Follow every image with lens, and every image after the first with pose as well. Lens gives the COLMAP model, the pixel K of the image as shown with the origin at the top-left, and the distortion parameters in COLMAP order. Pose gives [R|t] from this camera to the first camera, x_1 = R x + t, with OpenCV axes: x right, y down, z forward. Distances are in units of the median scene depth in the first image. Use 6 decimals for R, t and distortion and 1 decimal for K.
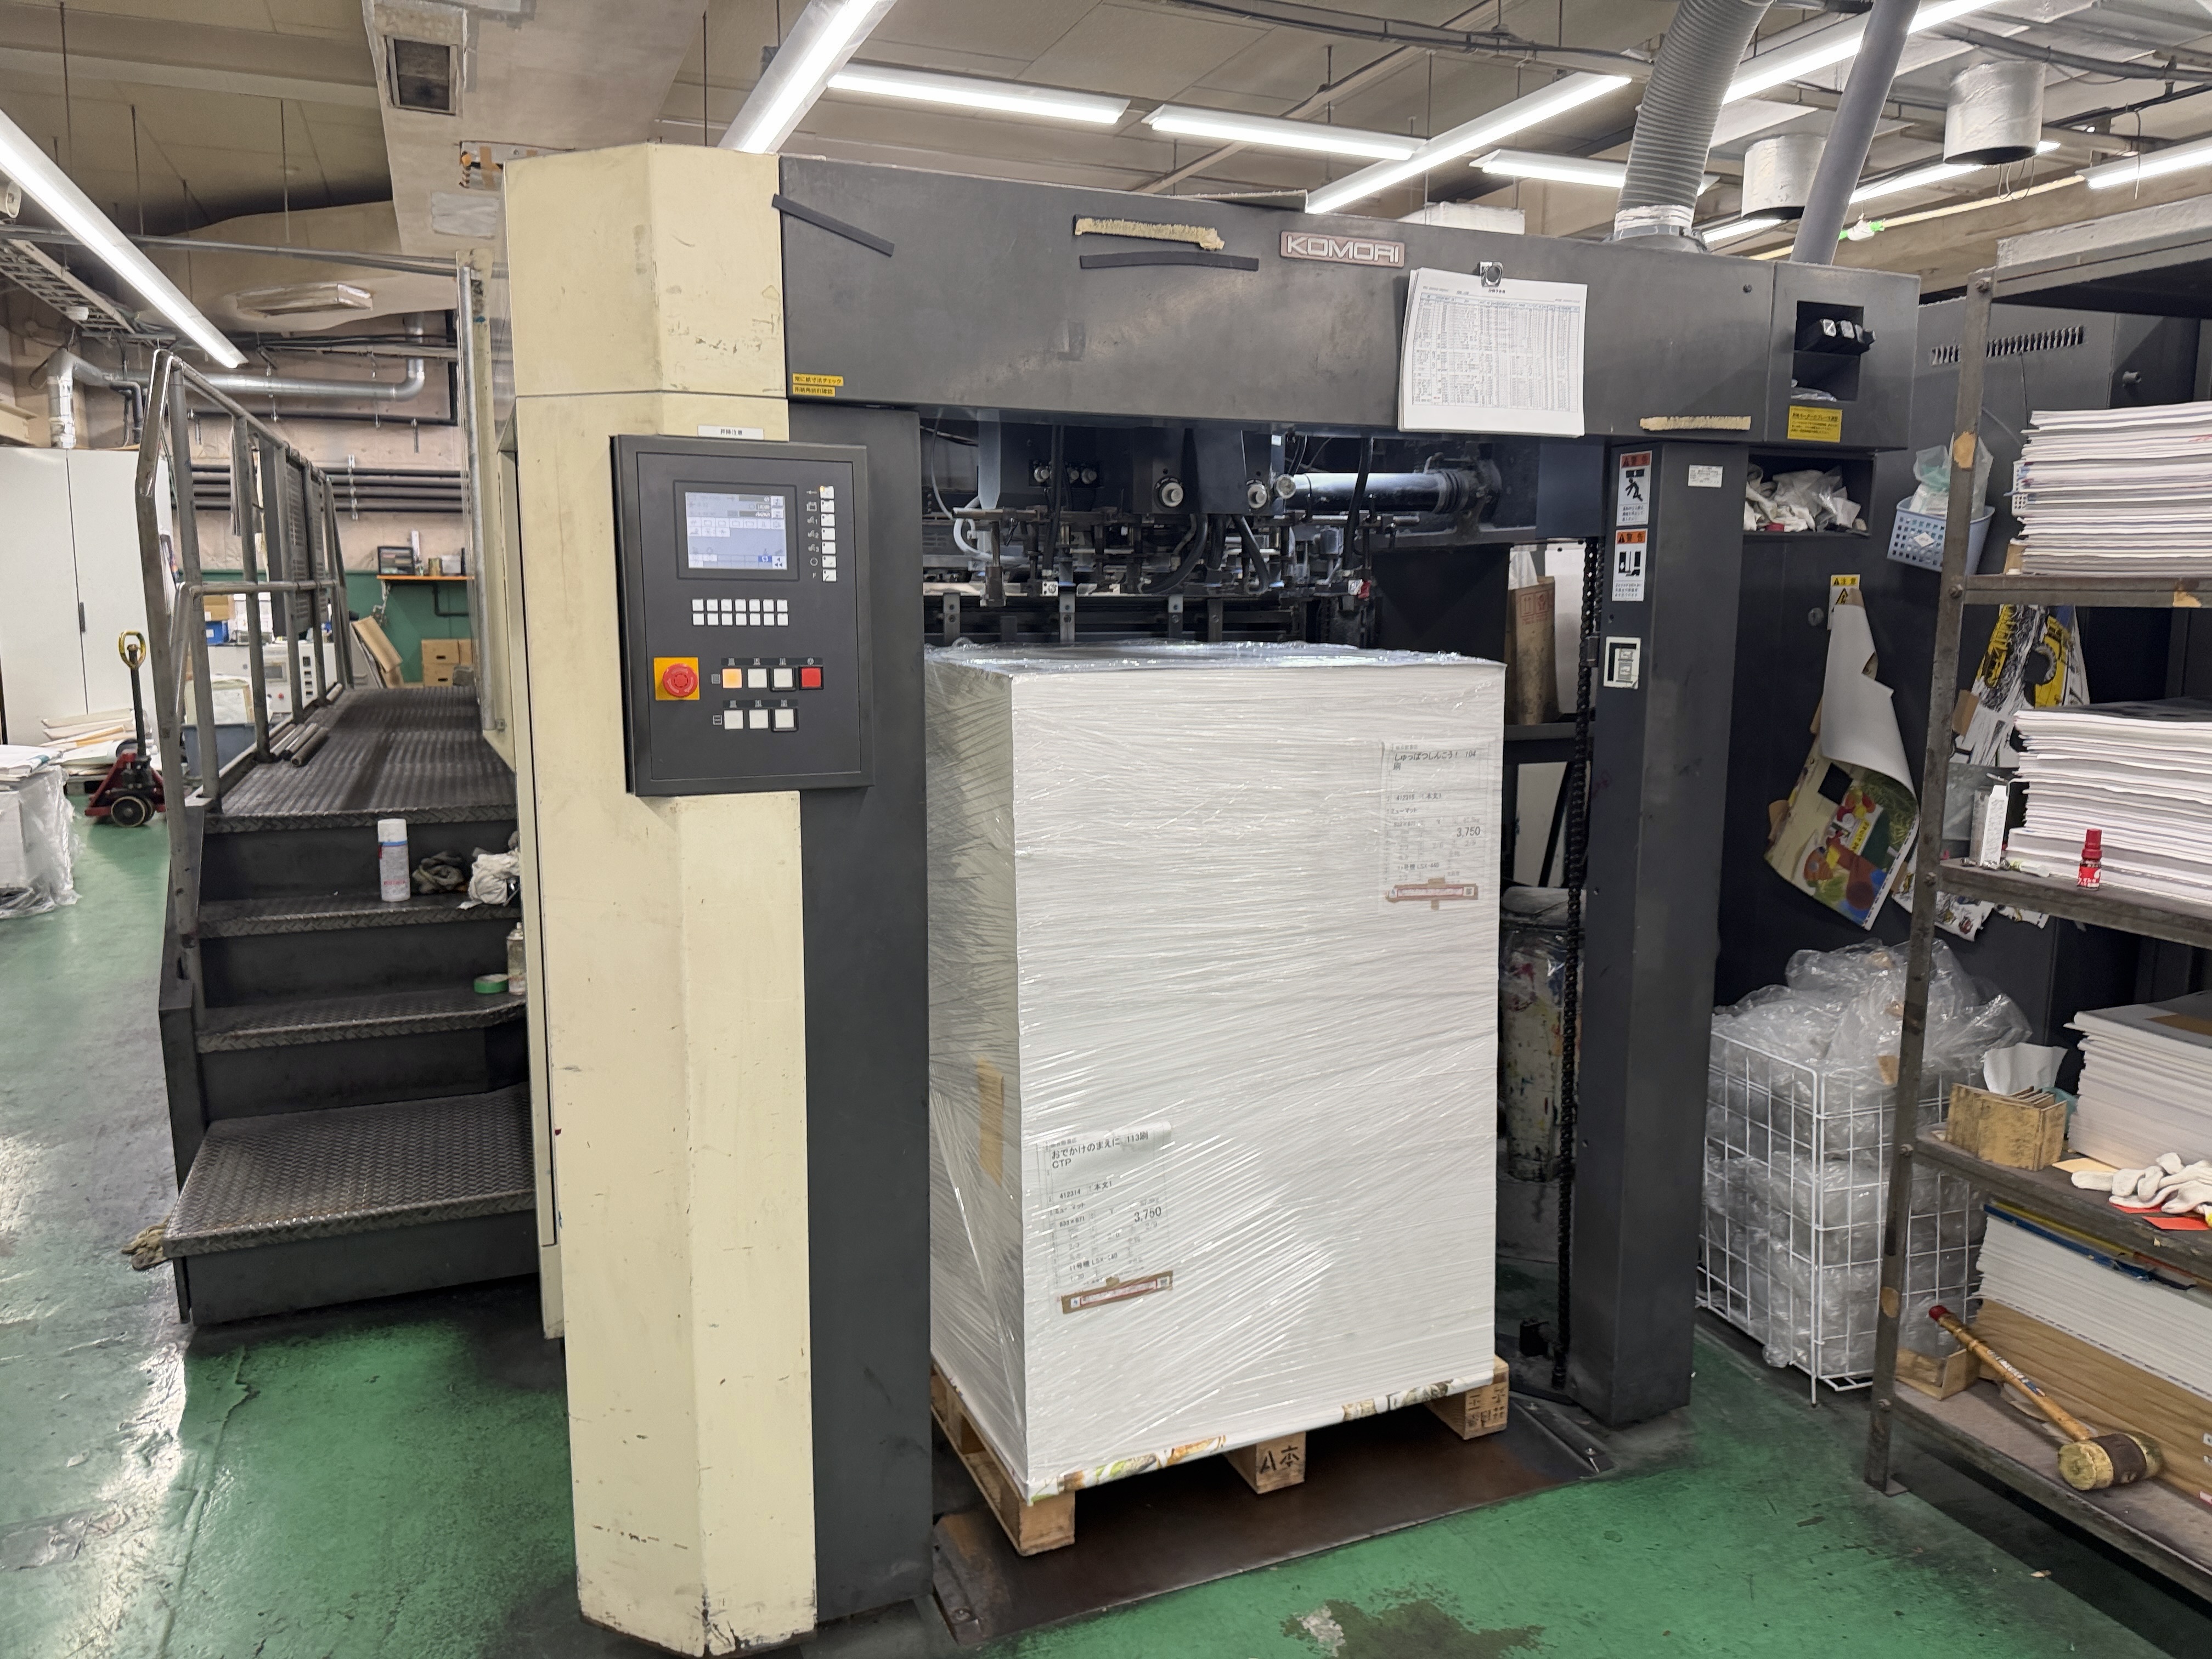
lens RADIAL K [[1553.6, 0, 1110.6], [0, 1553.6, 826.1], [0, 0, 1]] dist [0.000186, 0.001054]
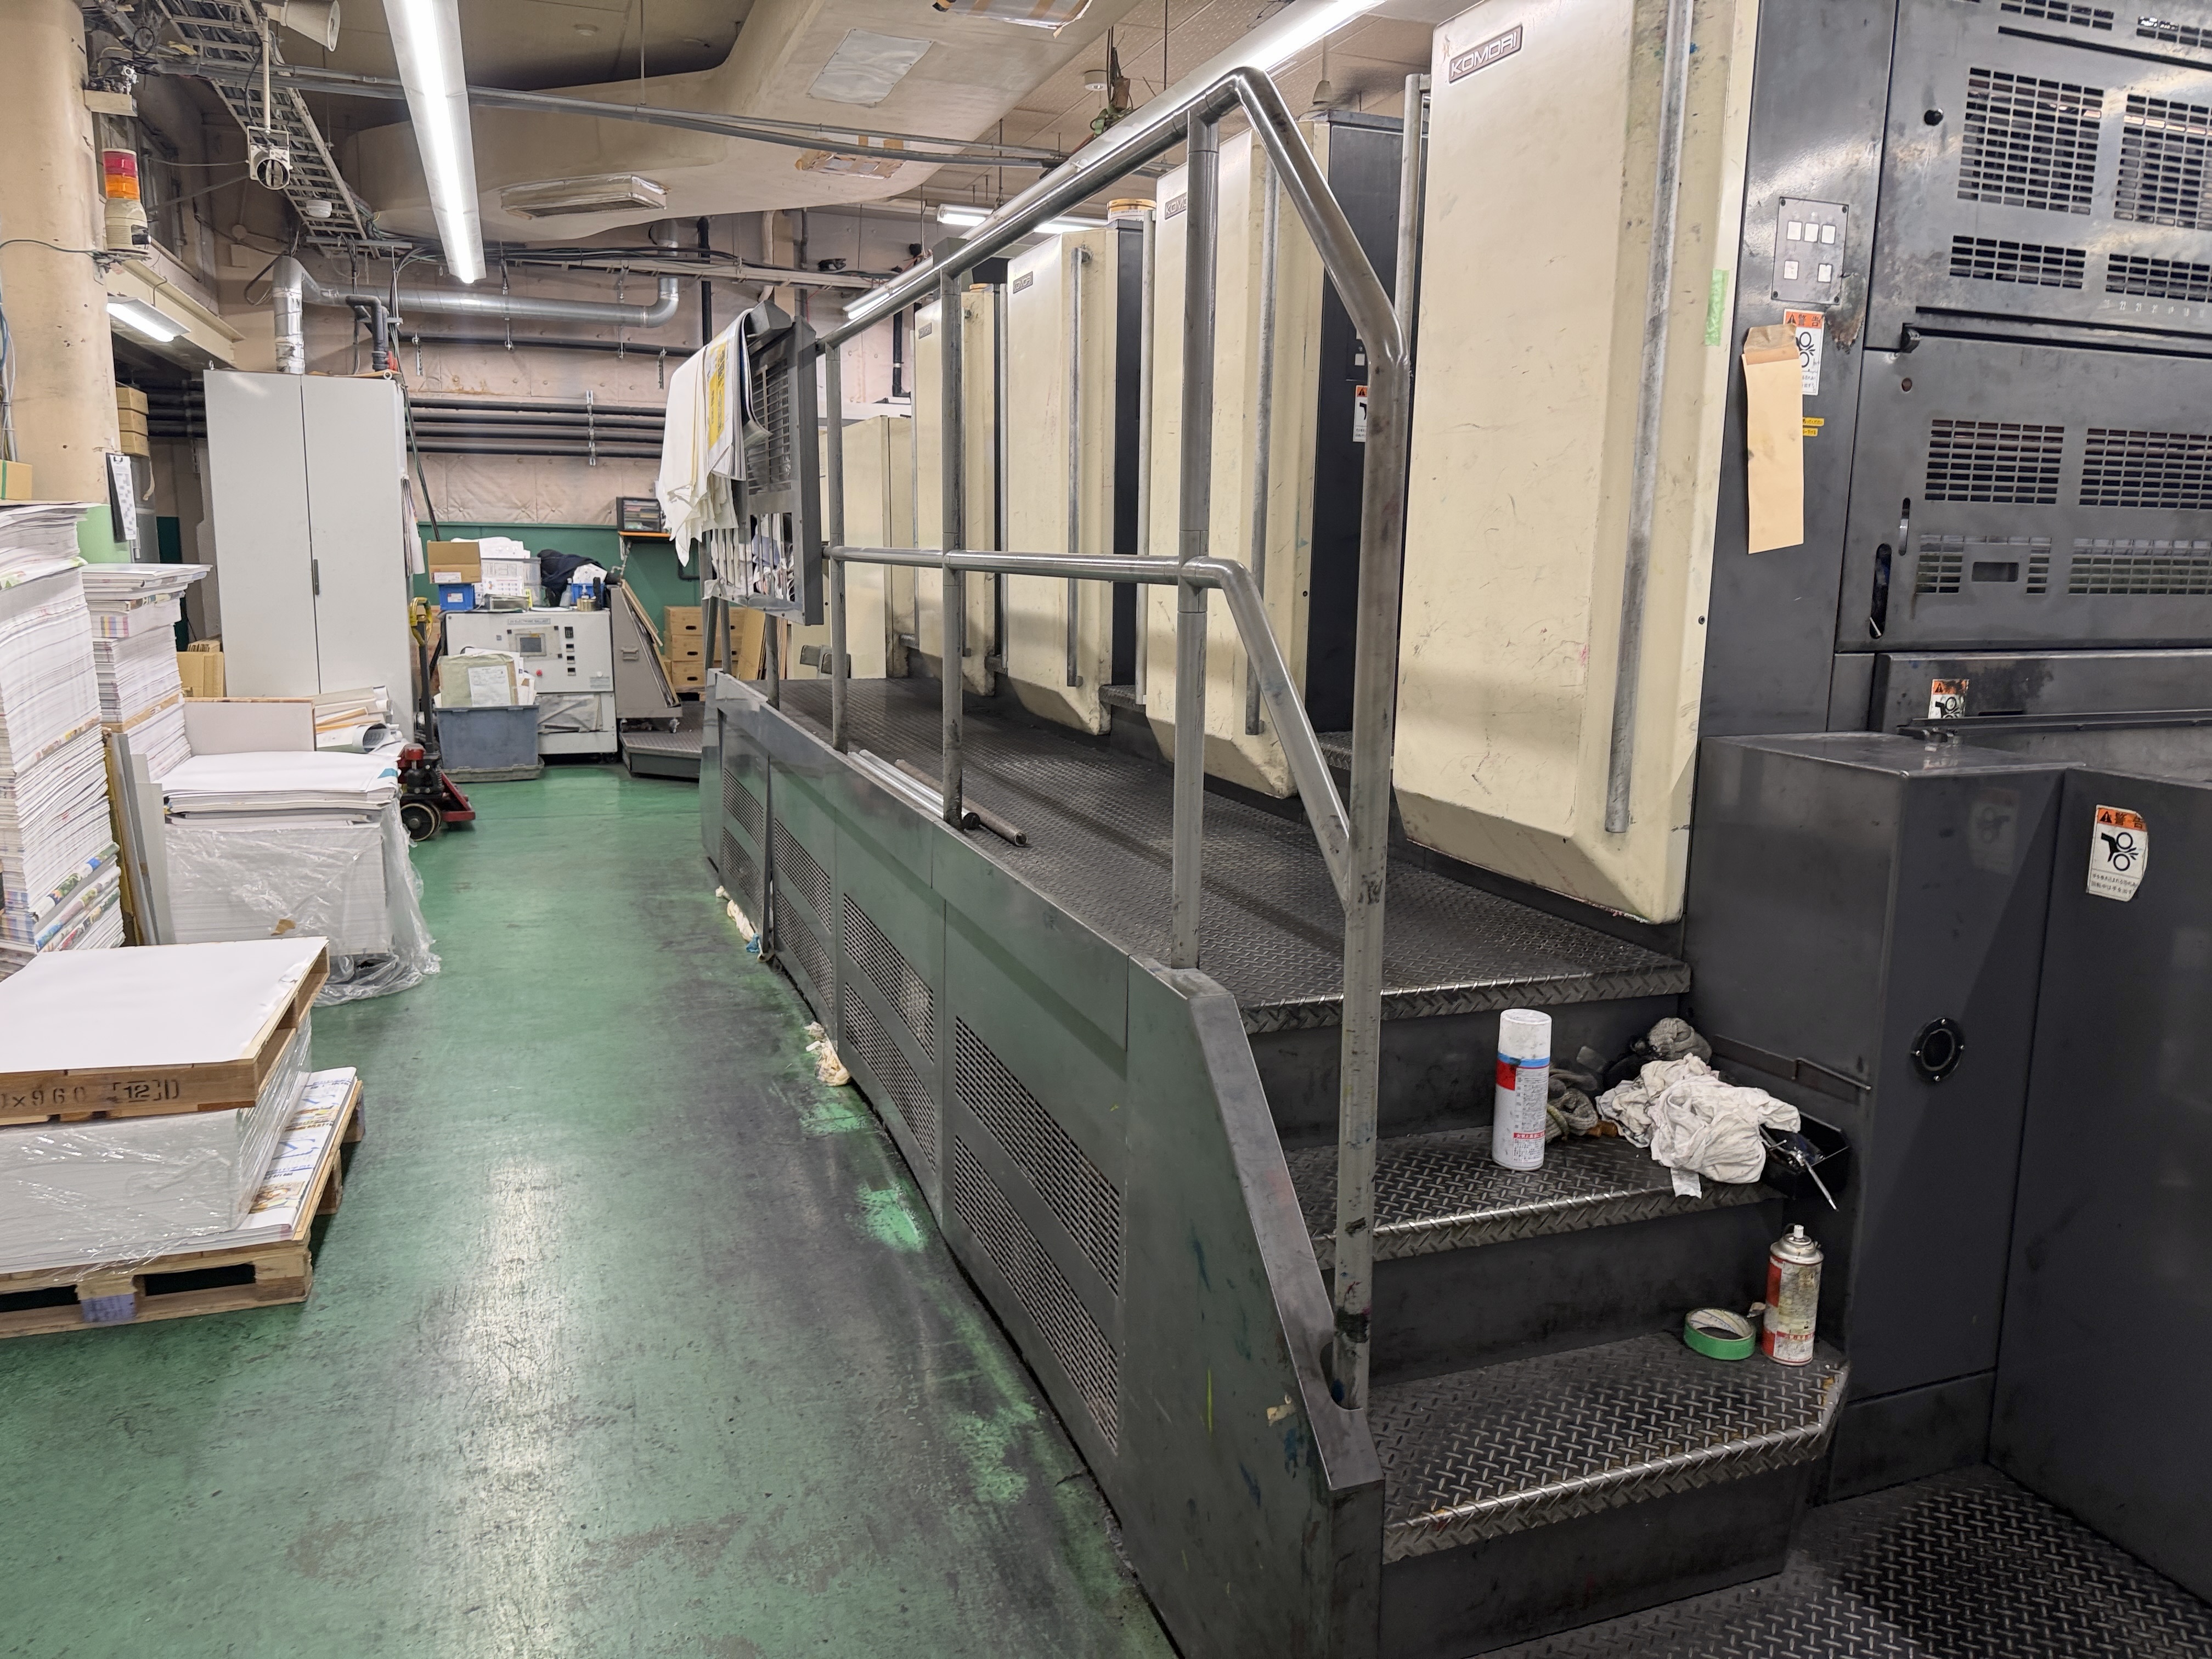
lens RADIAL K [[1553.6, 0, 1101.1], [0, 1553.6, 824.2], [0, 0, 1]] dist [0.000186, 0.001054]
pose [[0.999470, 0.018446, -0.026805, -0.209589], [-0.017849, 0.999591, 0.022341, -0.027141], [0.027206, -0.021851, 0.999391, 0.168747]]
